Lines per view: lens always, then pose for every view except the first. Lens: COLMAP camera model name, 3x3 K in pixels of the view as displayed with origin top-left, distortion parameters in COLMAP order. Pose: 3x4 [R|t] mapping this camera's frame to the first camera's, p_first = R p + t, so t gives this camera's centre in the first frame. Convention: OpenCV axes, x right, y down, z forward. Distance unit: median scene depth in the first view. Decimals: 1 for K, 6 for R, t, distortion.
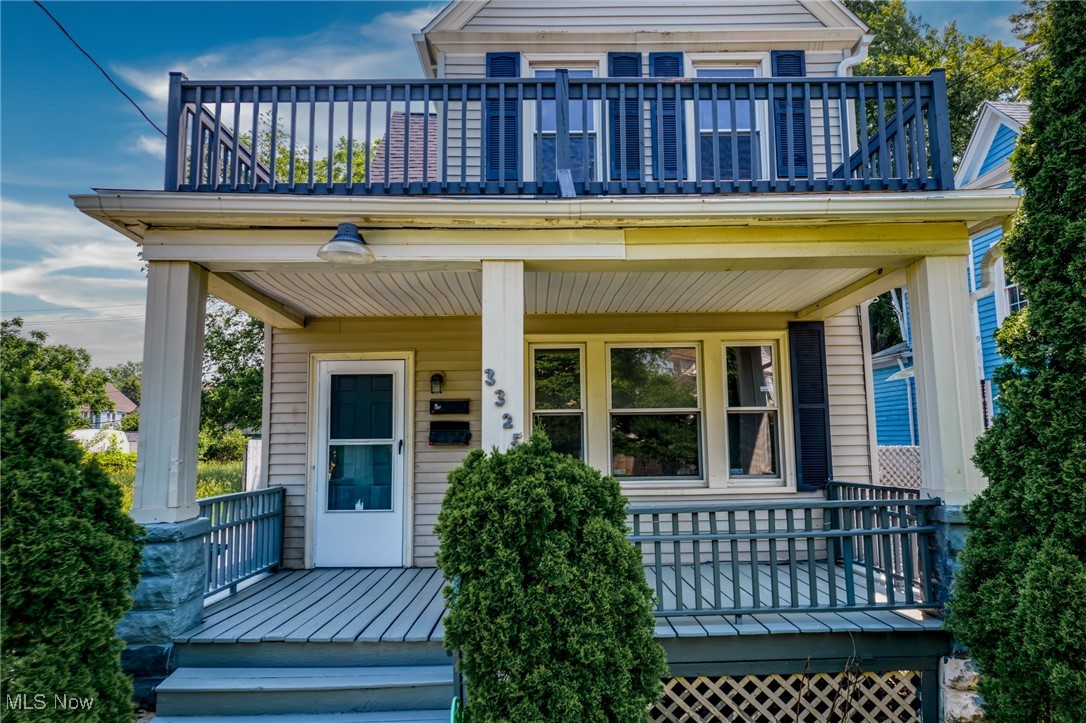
lens RADIAL K [[682.7, 0, 546.8], [0, 682.7, 364.0], [0, 0, 1]] dist [-0.007241, -0.000740]
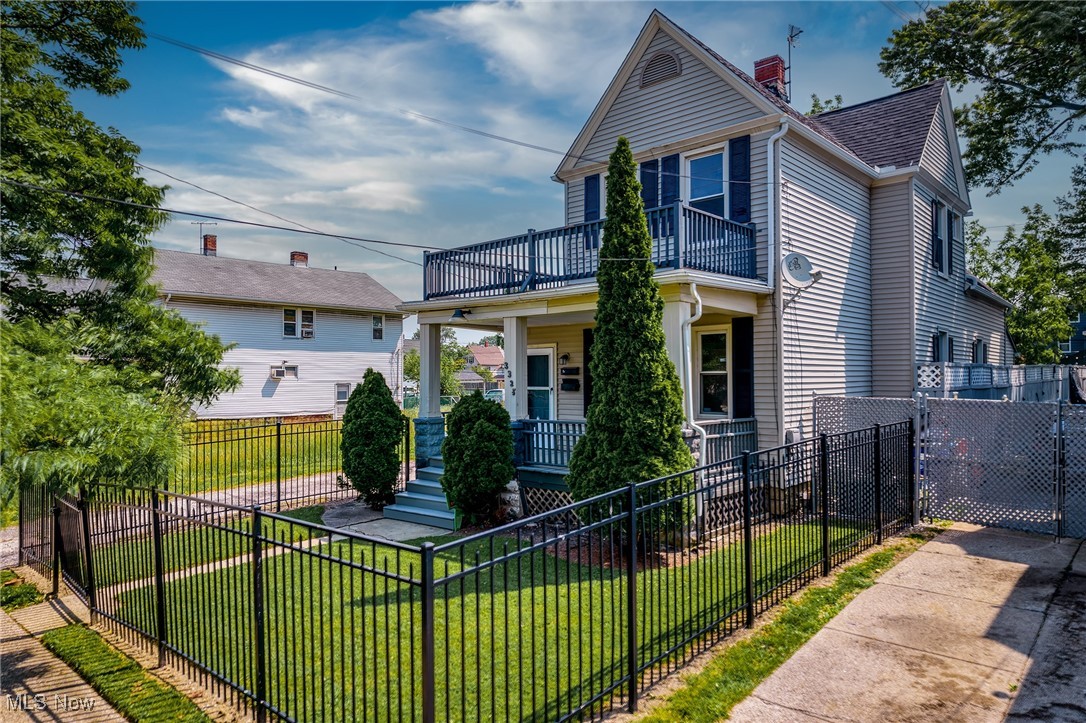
lens RADIAL K [[682.7, 0, 544.7], [0, 682.7, 362.3], [0, 0, 1]] dist [-0.007241, -0.000740]
pose [[0.708922, 0.000961, -0.705286, 1.205503], [0.068418, 0.995189, 0.070126, -0.107477], [0.701960, -0.097968, 0.705446, -0.443483]]
